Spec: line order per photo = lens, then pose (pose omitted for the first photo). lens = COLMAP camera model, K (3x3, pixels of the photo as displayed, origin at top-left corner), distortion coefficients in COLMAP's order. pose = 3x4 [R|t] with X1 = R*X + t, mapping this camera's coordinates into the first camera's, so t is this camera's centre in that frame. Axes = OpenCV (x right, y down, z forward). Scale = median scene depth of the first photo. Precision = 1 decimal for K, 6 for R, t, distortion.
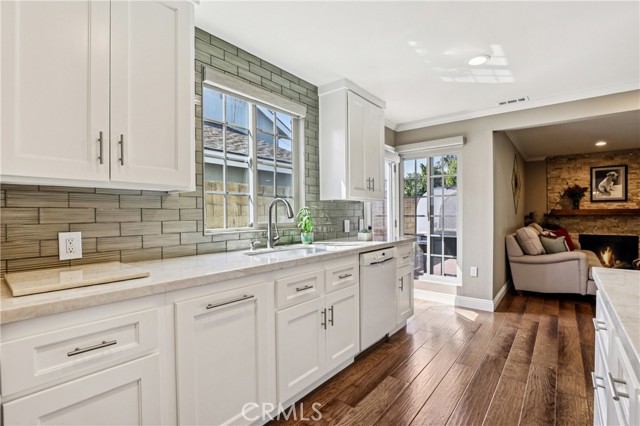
lens RADIAL K [[297.8, 0, 311.6], [0, 297.8, 218.1], [0, 0, 1]] dist [-0.034808, 0.000145]
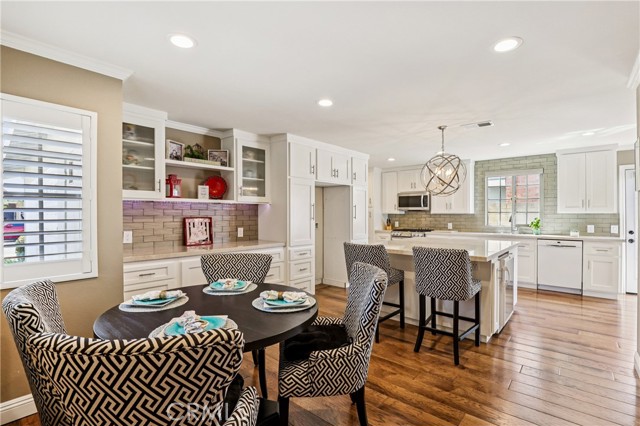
lens RADIAL K [[307.0, 0, 320.0], [0, 307.0, 213.0], [0, 0, 1]] dist [-0.063882, 0.010969]
pose [[-0.027623, 0.007608, -0.999589, 1.669501], [-0.015201, 0.999852, 0.008030, -0.049180], [0.999503, 0.015417, -0.027503, -0.388312]]
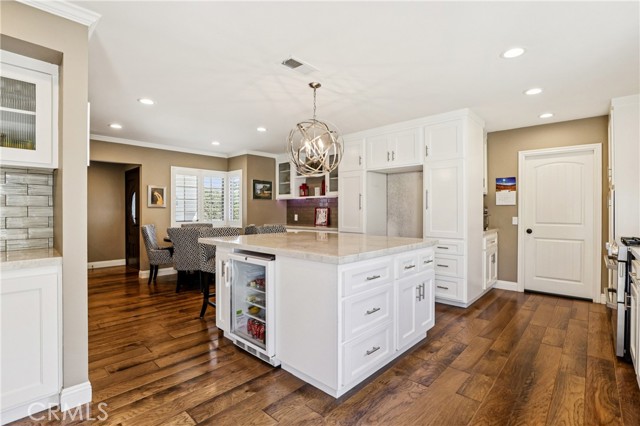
lens RADIAL K [[303.1, 0, 320.0], [0, 303.1, 213.0], [0, 0, 1]] dist [-0.068625, -0.000382]
pose [[-0.998254, 0.010836, 0.058072, 0.416009], [0.011983, 0.999739, 0.019431, -0.018980], [-0.057846, 0.020092, -0.998123, 0.940447]]
